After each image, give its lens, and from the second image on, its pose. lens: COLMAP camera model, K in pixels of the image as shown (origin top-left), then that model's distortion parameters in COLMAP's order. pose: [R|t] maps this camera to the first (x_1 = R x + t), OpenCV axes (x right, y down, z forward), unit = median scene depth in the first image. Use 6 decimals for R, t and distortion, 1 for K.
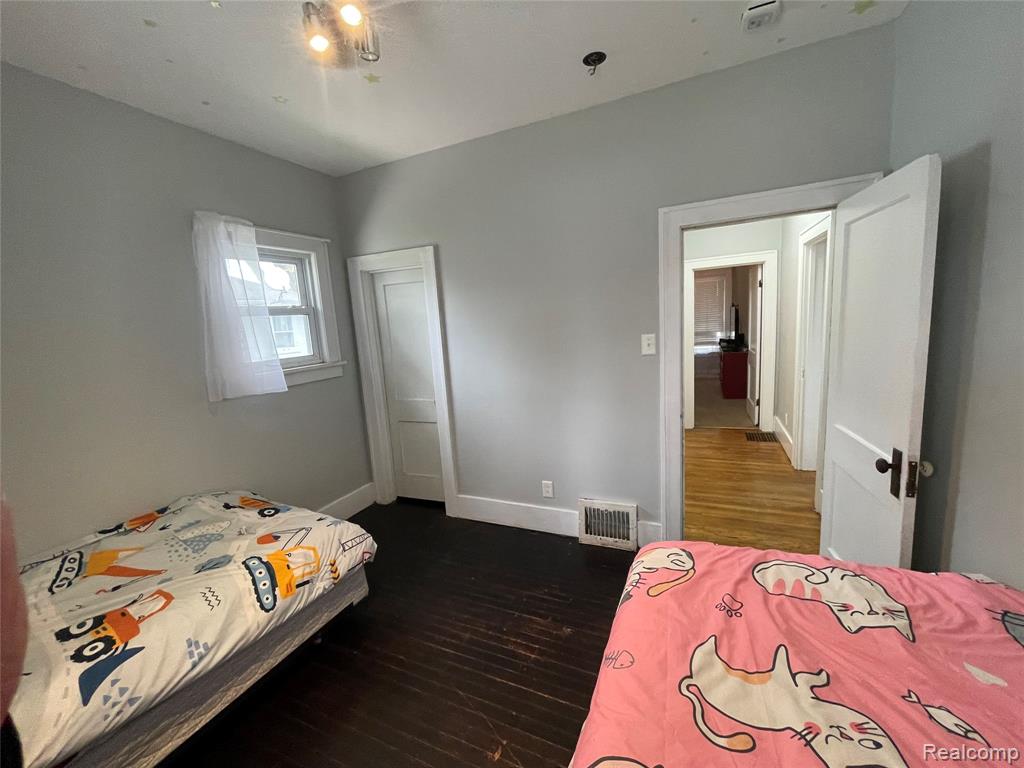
lens RADIAL K [[413.0, 0, 510.6], [0, 413.0, 381.1], [0, 0, 1]] dist [-0.008792, 0.000312]
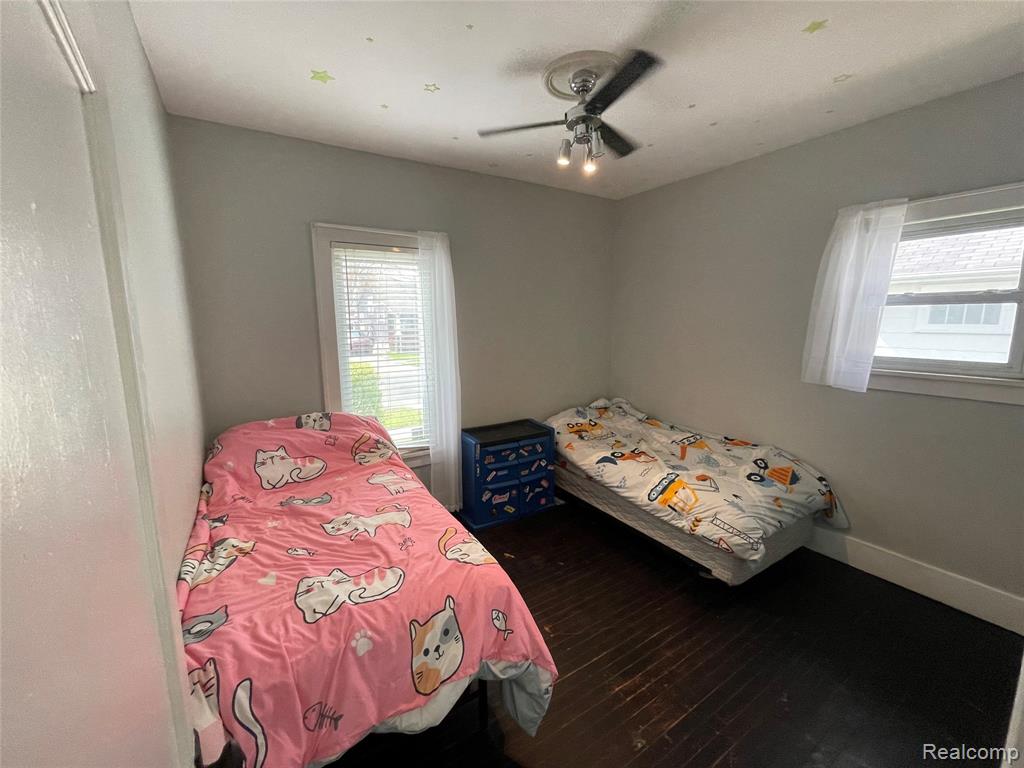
lens RADIAL K [[413.0, 0, 510.6], [0, 413.0, 381.1], [0, 0, 1]] dist [-0.008792, 0.000312]
pose [[-0.543009, 0.196528, -0.816406, 0.767654], [-0.082028, 0.955164, 0.284489, -0.245070], [0.835711, 0.221448, -0.502541, 1.037476]]
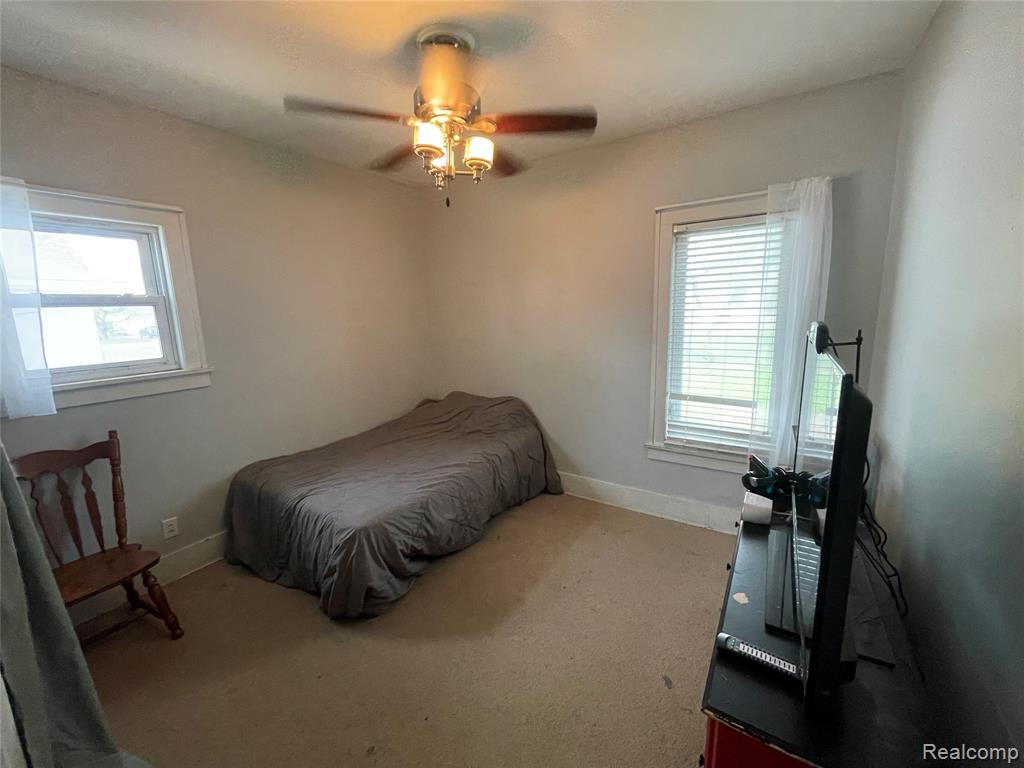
lens RADIAL K [[413.0, 0, 510.6], [0, 413.0, 381.1], [0, 0, 1]] dist [-0.008792, 0.000312]
pose [[0.988994, 0.063828, -0.133478, 0.440147], [-0.060287, 0.997718, 0.030409, -0.134525], [0.135114, -0.022027, 0.990585, 0.515066]]
